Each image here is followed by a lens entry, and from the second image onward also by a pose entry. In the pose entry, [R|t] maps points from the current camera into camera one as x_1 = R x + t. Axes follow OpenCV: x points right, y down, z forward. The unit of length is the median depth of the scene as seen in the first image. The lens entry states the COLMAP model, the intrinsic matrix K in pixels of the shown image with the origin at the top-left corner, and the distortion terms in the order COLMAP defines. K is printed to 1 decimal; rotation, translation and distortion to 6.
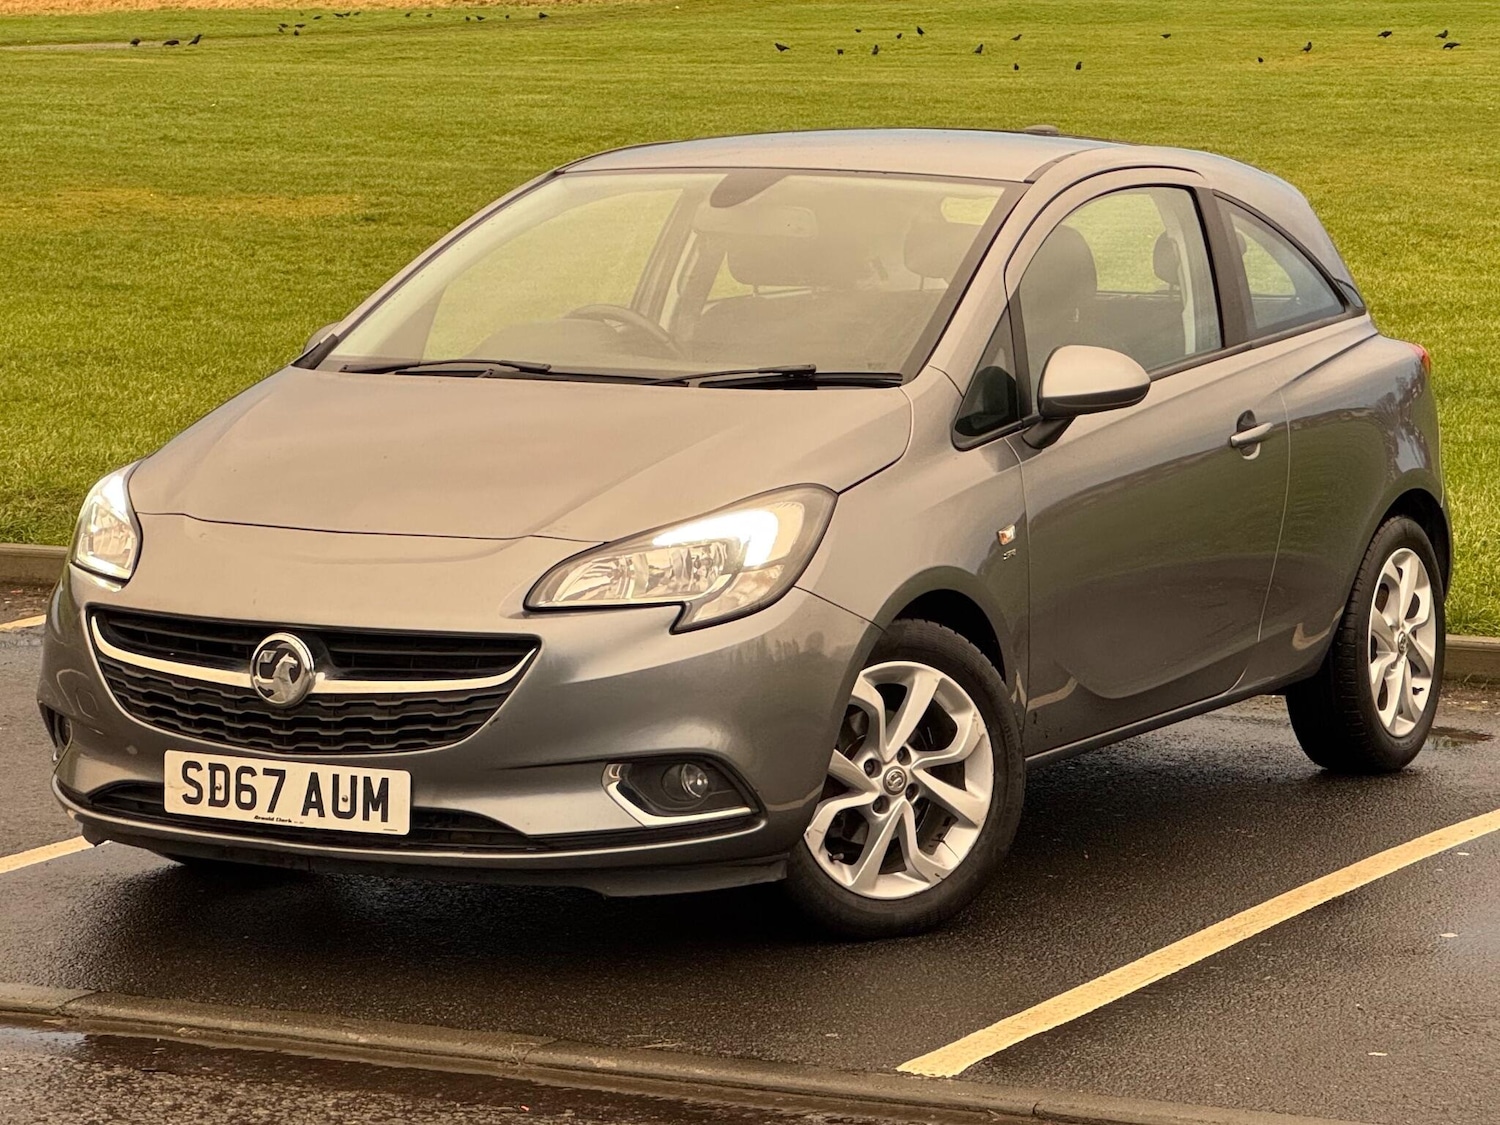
lens RADIAL K [[4879.2, 0, 833.4], [0, 4879.2, 560.0], [0, 0, 1]] dist [-0.369104, 15.852478]
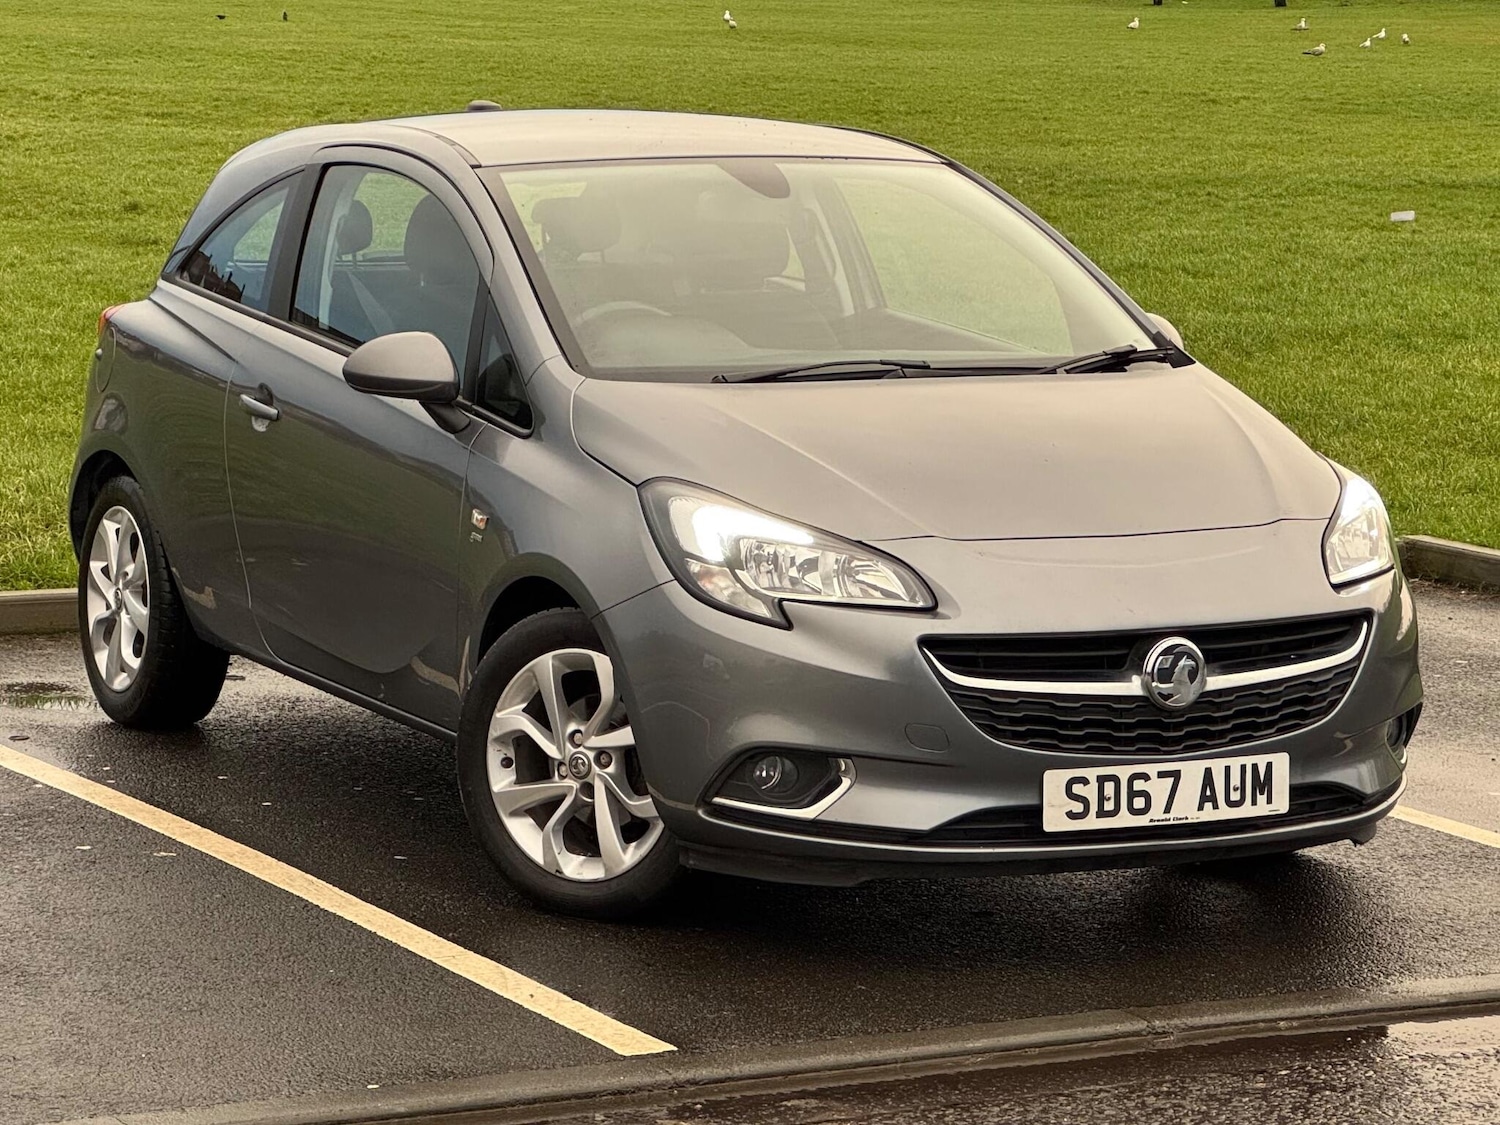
lens RADIAL K [[4879.2, 0, 833.4], [0, 4879.2, 560.0], [0, 0, 1]] dist [-0.369104, 15.852478]
pose [[0.567172, -0.100357, 0.817462, -0.986243], [0.075338, 0.994709, 0.069846, -0.077749], [-0.820147, 0.021971, 0.571731, 0.472960]]
